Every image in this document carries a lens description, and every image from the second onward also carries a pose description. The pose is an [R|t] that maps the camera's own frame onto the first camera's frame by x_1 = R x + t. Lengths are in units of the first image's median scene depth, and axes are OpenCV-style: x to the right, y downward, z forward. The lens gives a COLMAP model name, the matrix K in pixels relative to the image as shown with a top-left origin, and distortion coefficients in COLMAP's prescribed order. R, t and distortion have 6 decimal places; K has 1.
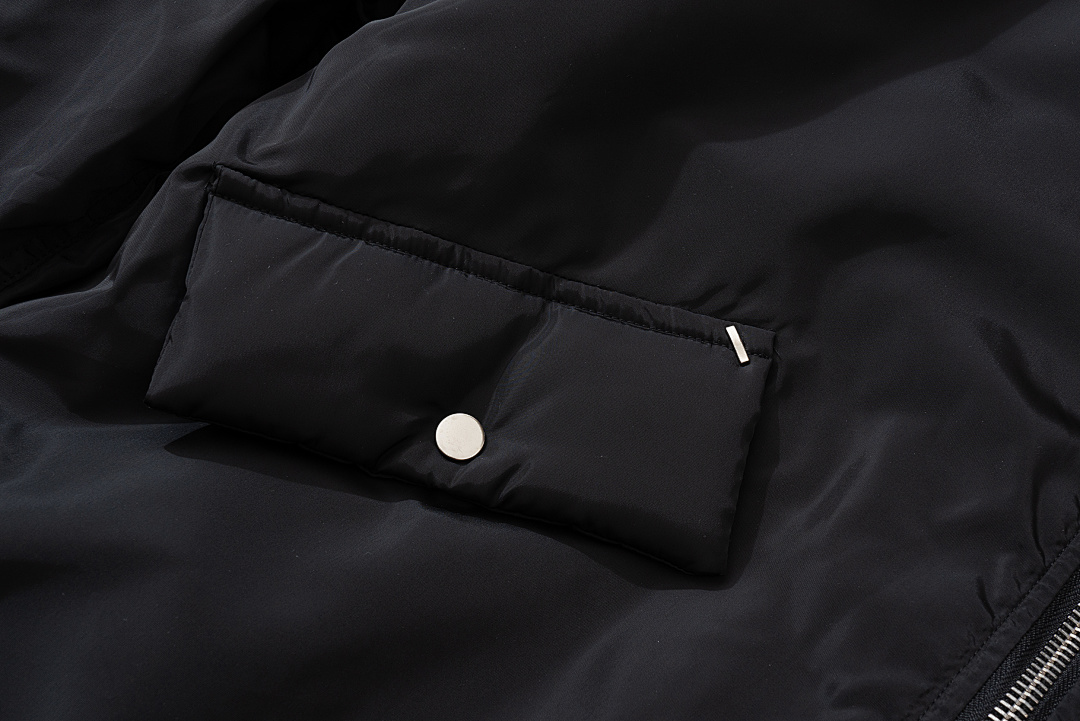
lens RADIAL K [[1383.7, 0, 534.2], [0, 1383.7, 360.3], [0, 0, 1]] dist [0.007500, 0.000000]
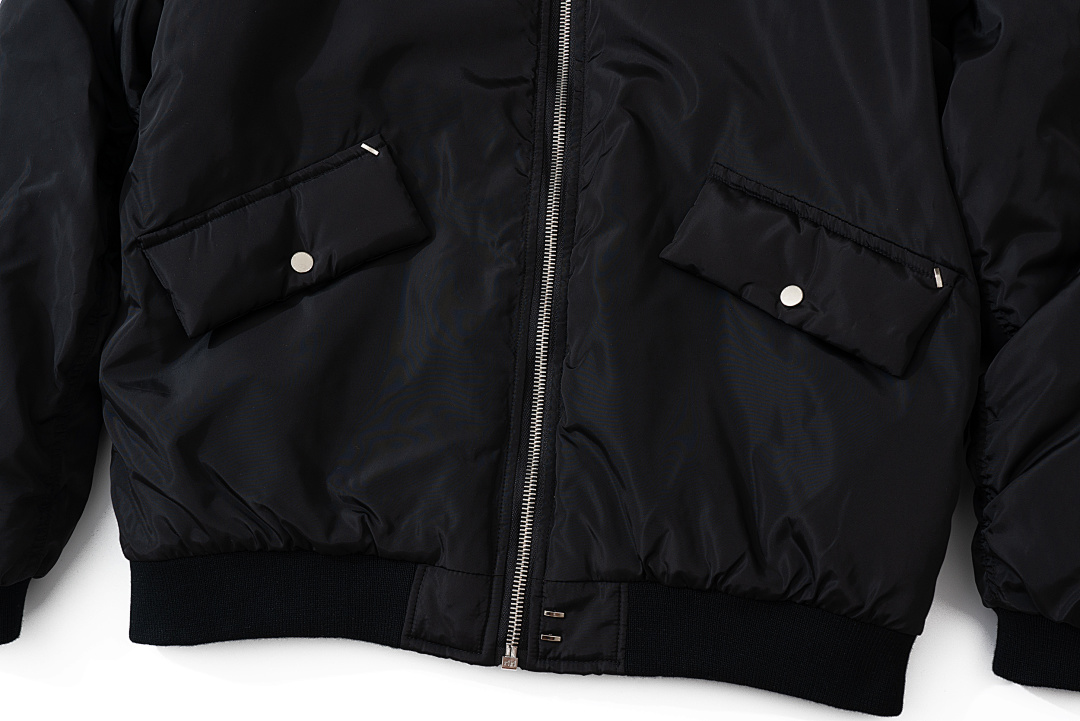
lens RADIAL K [[1567.9, 0, 539.4], [0, 1567.9, 362.9], [0, 0, 1]] dist [0.018471, 0.000000]
pose [[0.755194, -0.646761, 0.106689, -0.139365], [0.603697, 0.749653, 0.271236, -0.279015], [-0.255404, -0.140428, 0.956582, -1.547937]]
